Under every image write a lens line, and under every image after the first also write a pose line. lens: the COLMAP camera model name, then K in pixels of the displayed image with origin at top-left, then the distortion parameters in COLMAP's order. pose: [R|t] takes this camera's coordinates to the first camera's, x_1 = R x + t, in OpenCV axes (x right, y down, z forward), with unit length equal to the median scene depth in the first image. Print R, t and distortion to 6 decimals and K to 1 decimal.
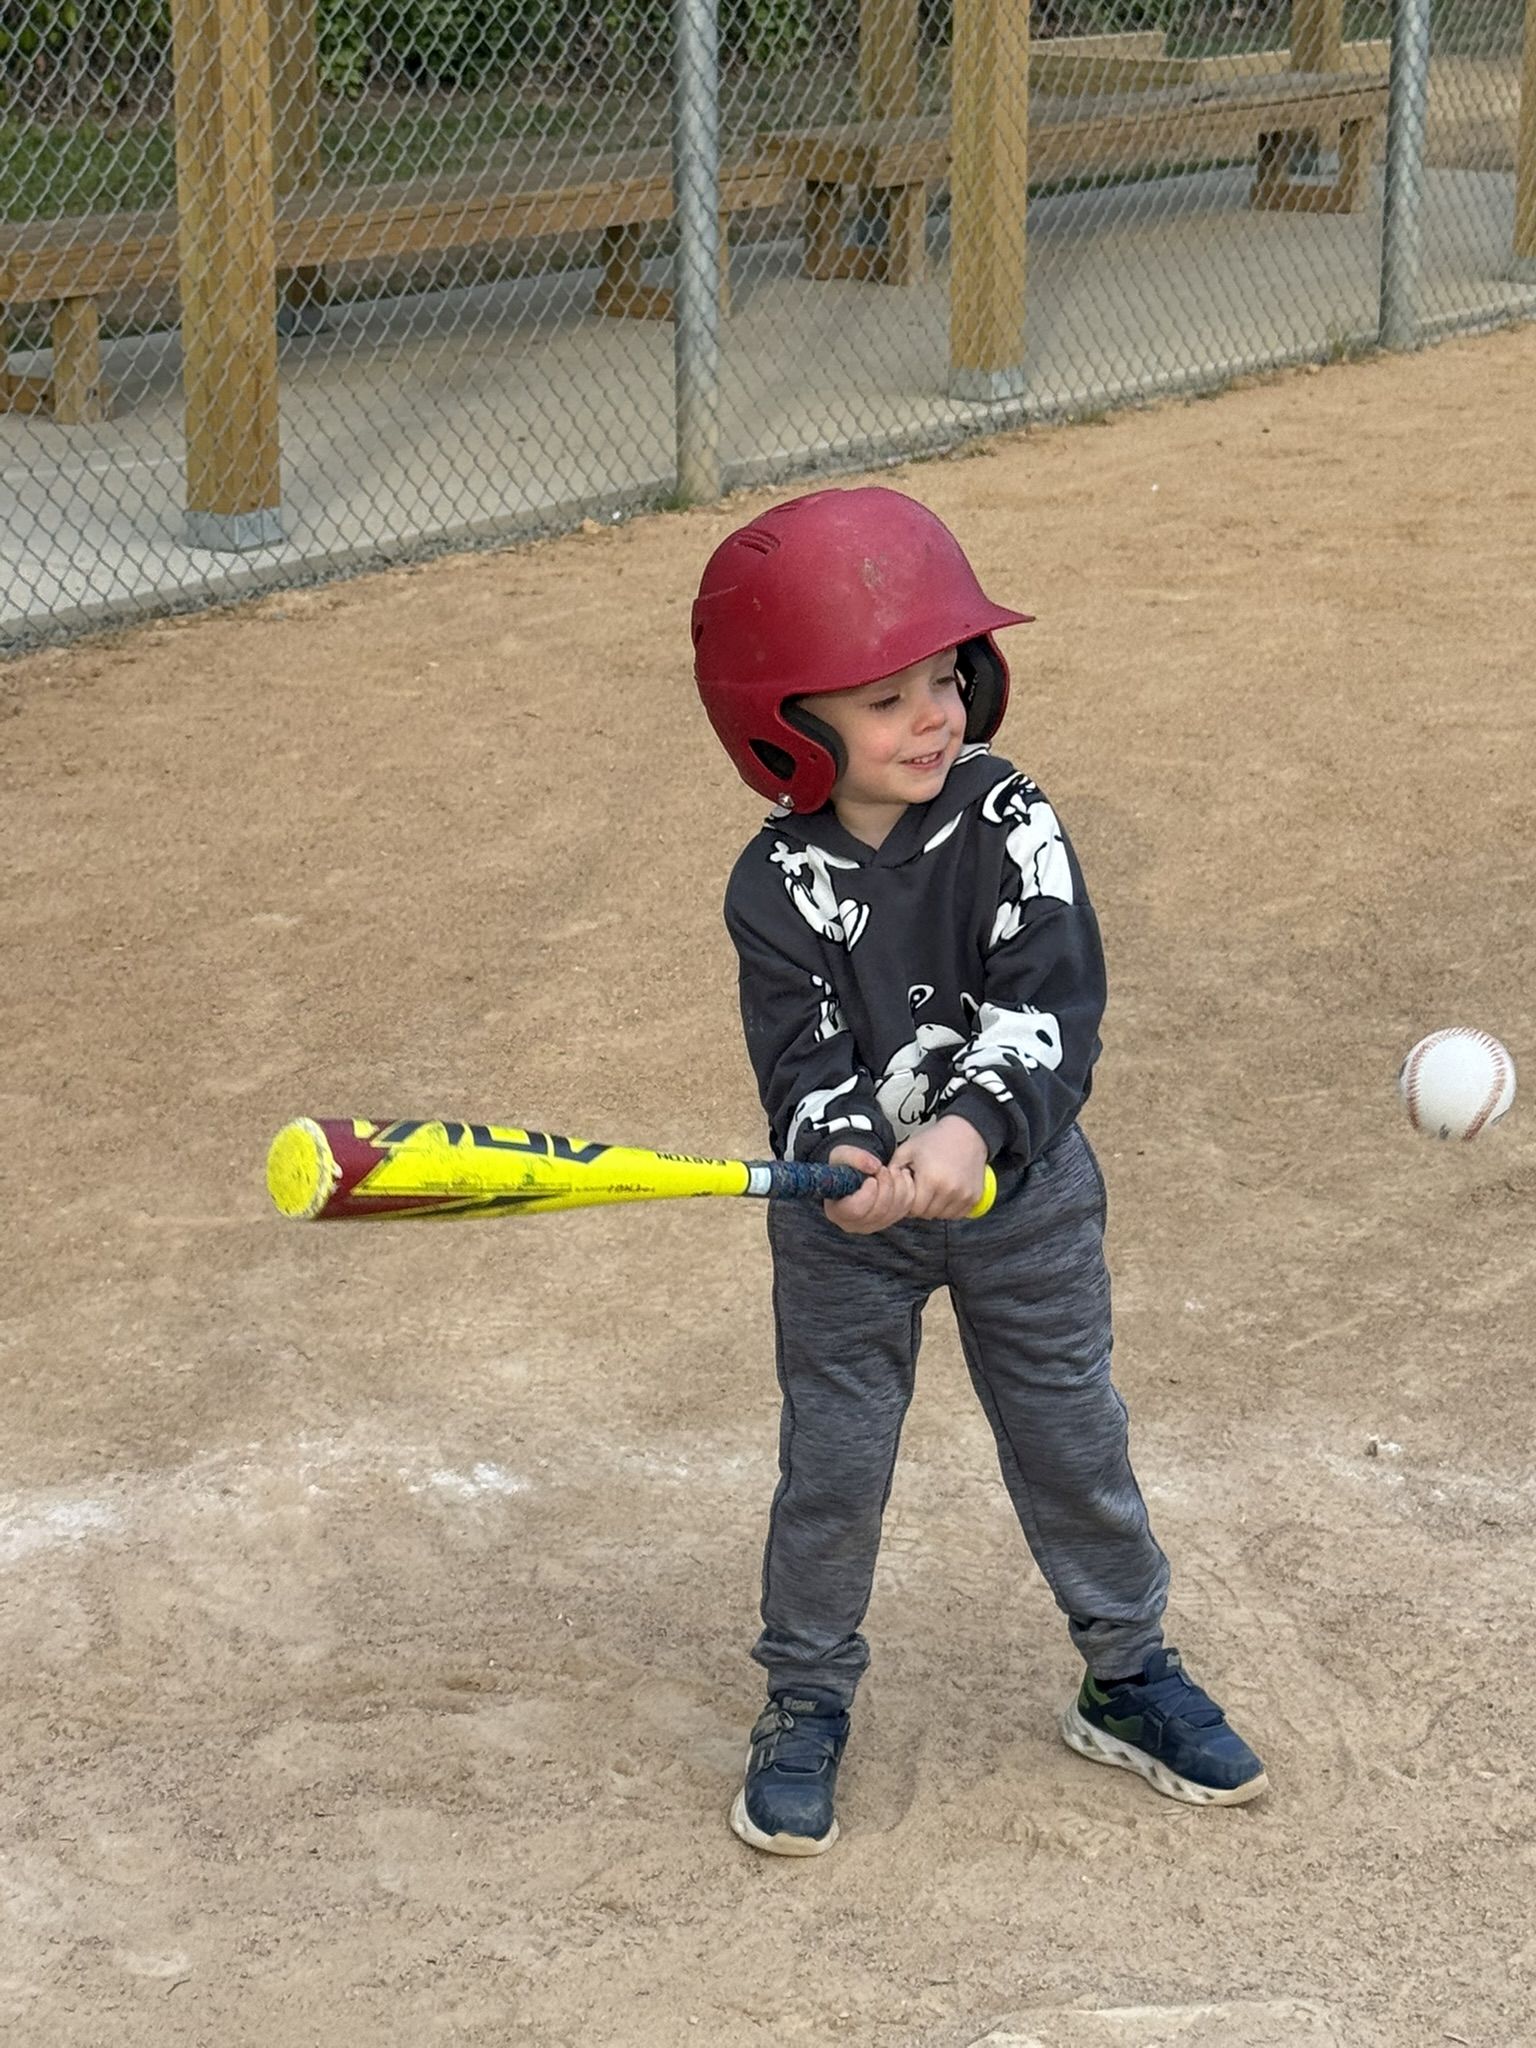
lens RADIAL K [[4387.0, 0, 783.0], [0, 4387.0, 1021.0], [0, 0, 1]] dist [0.120131, 0.000000]
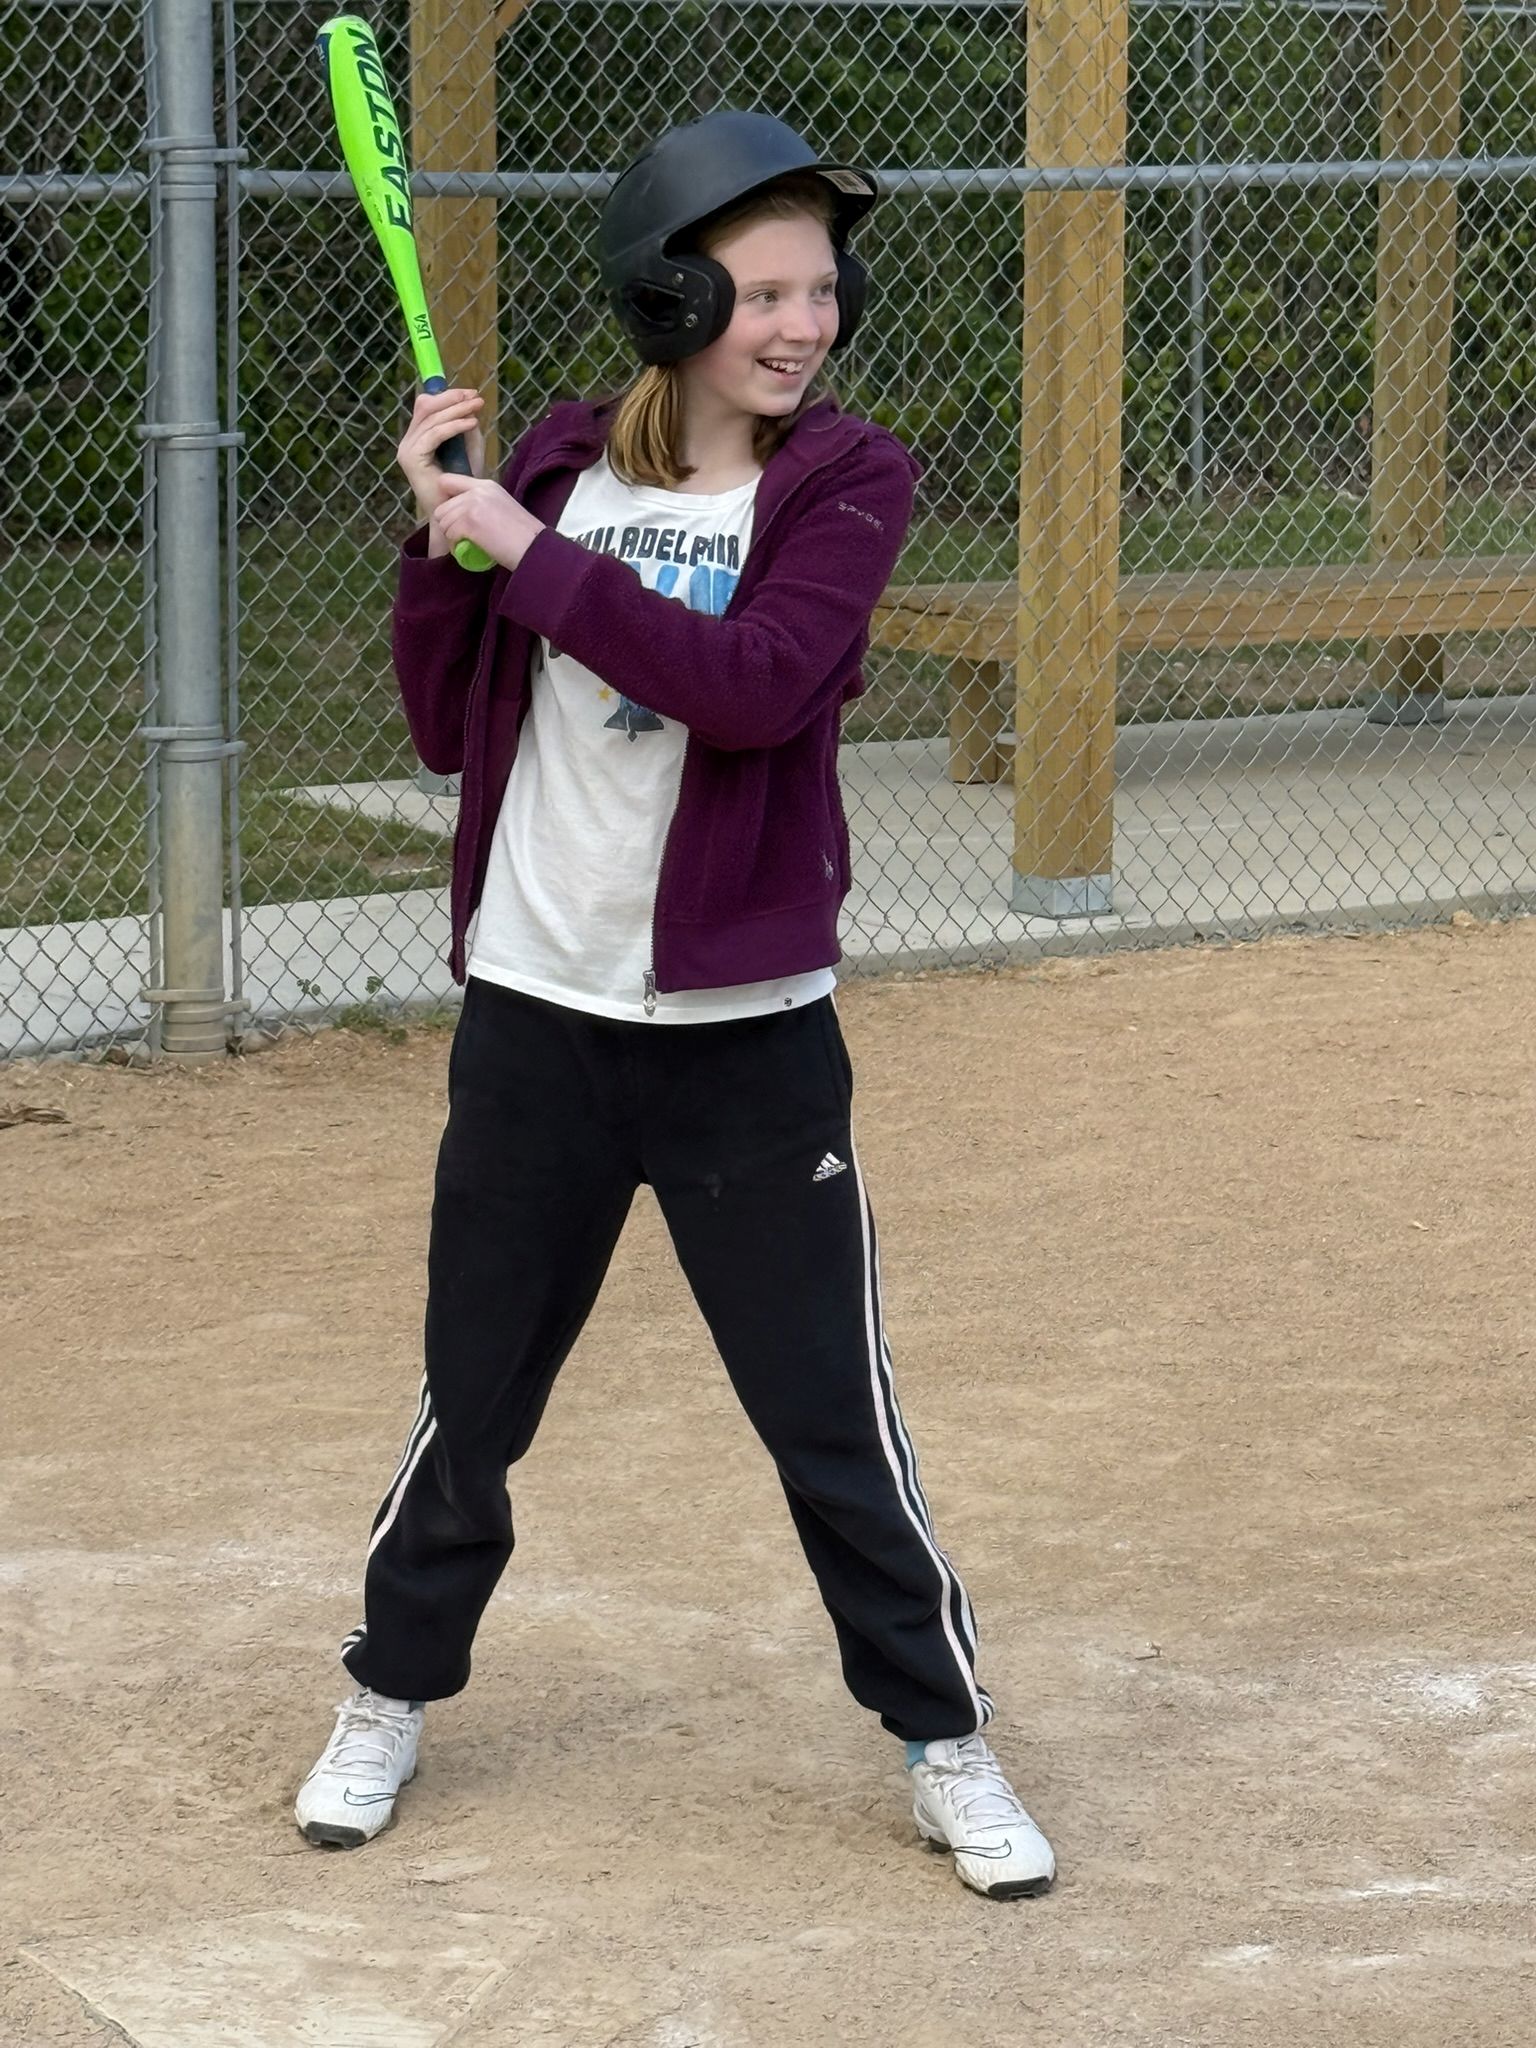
lens RADIAL K [[5930.4, 0, 839.0], [0, 5930.4, 1010.7], [0, 0, 1]] dist [0.199173, 0.000000]
pose [[0.944248, 0.066258, -0.322498, 0.350185], [-0.104281, 0.989296, -0.102072, 0.065928], [0.312283, 0.130012, 0.941051, -0.274570]]
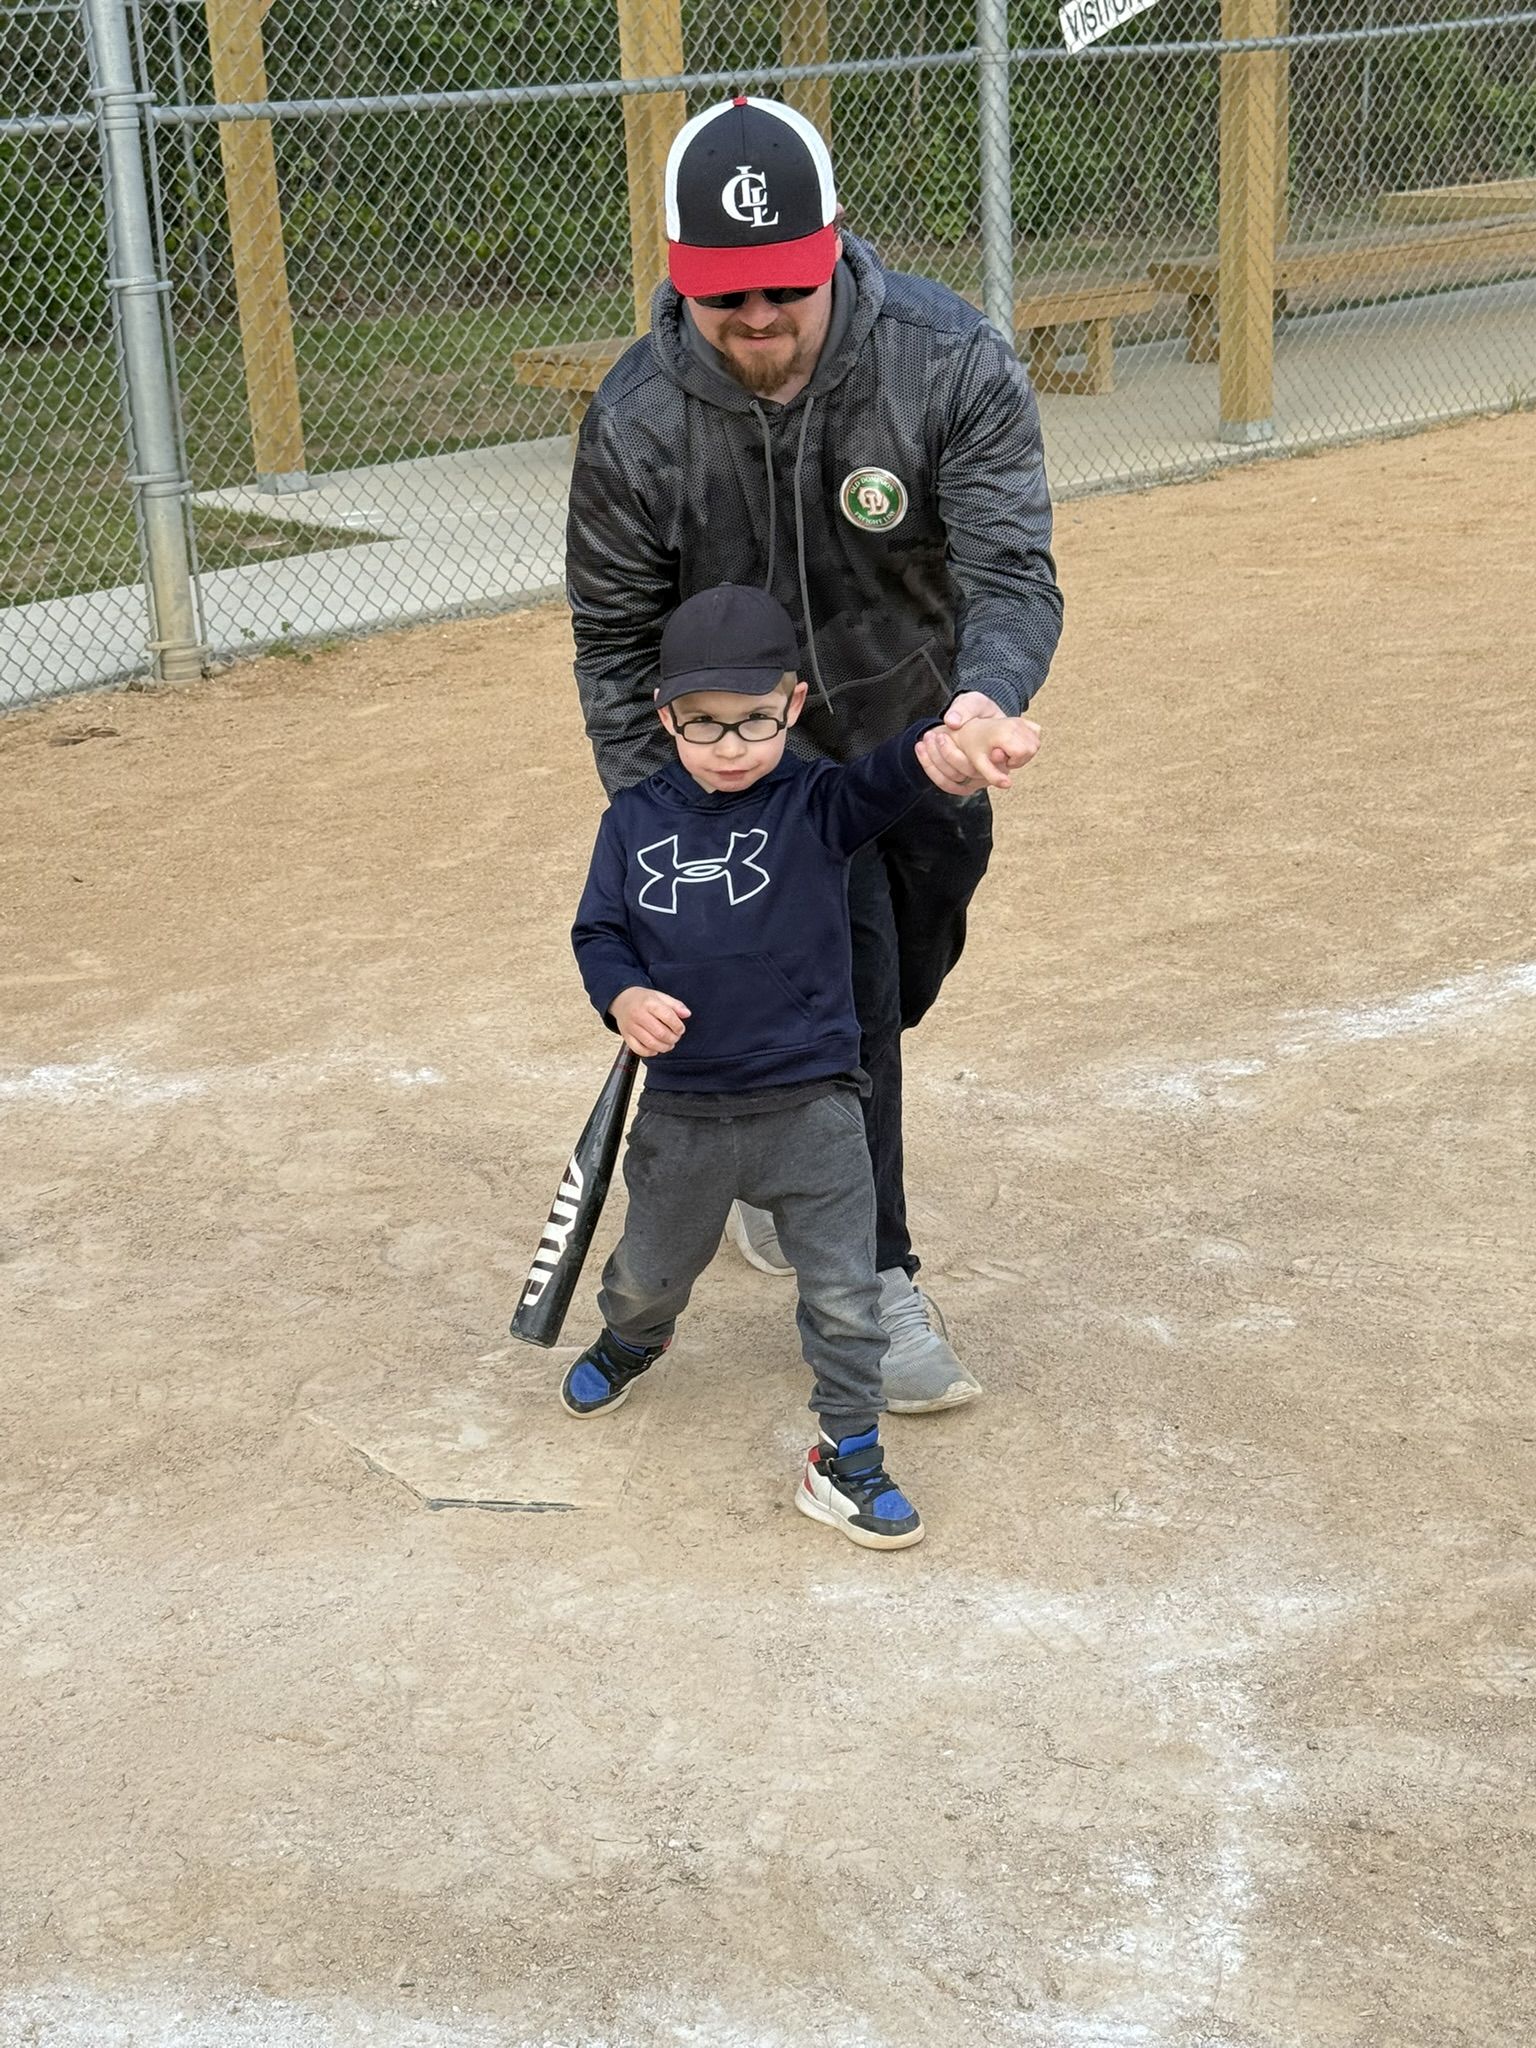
lens RADIAL K [[3087.7, 0, 751.2], [0, 3087.7, 1011.2], [0, 0, 1]] dist [0.125587, 0.000000]
pose [[0.977063, 0.024513, -0.211536, 0.200509], [-0.017040, 0.999167, 0.037080, 0.021480], [0.212268, -0.032625, 0.976667, -0.088971]]
